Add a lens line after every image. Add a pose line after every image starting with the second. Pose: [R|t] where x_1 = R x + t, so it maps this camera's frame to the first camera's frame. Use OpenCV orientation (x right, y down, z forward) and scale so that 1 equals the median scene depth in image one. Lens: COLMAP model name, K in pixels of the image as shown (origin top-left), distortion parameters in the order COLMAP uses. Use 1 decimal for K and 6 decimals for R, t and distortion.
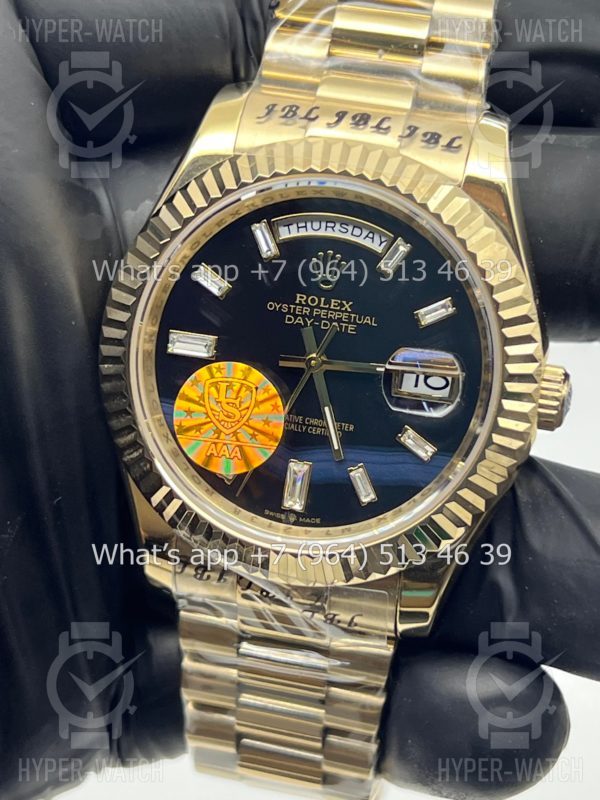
lens RADIAL K [[1848.3, 0, 295.5], [0, 1848.3, 403.9], [0, 0, 1]] dist [0.325062, 0.000000]
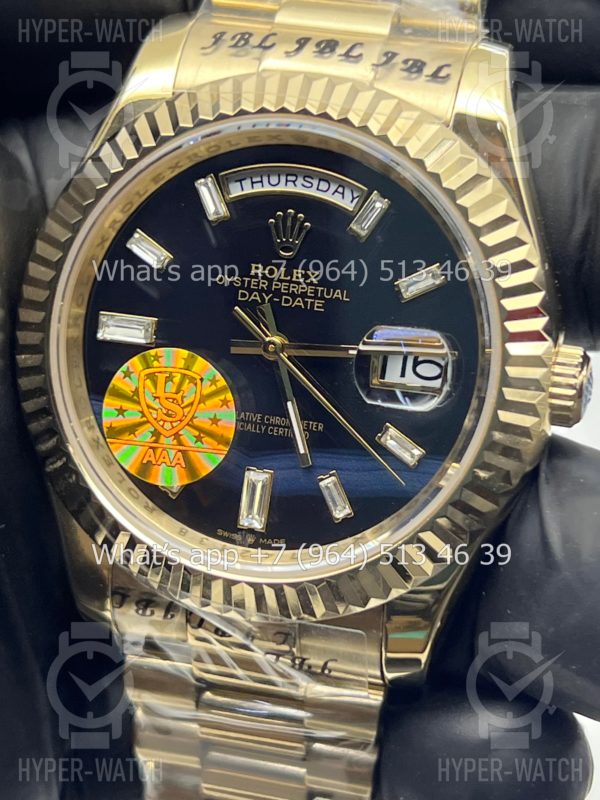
lens RADIAL K [[1848.3, 0, 293.3], [0, 1848.3, 419.7], [0, 0, 1]] dist [0.325062, 0.000000]
pose [[0.998147, -0.015081, -0.058952, 0.066230], [0.014592, 0.999856, -0.008705, 0.016569], [0.059075, 0.007829, 0.998223, 0.187351]]
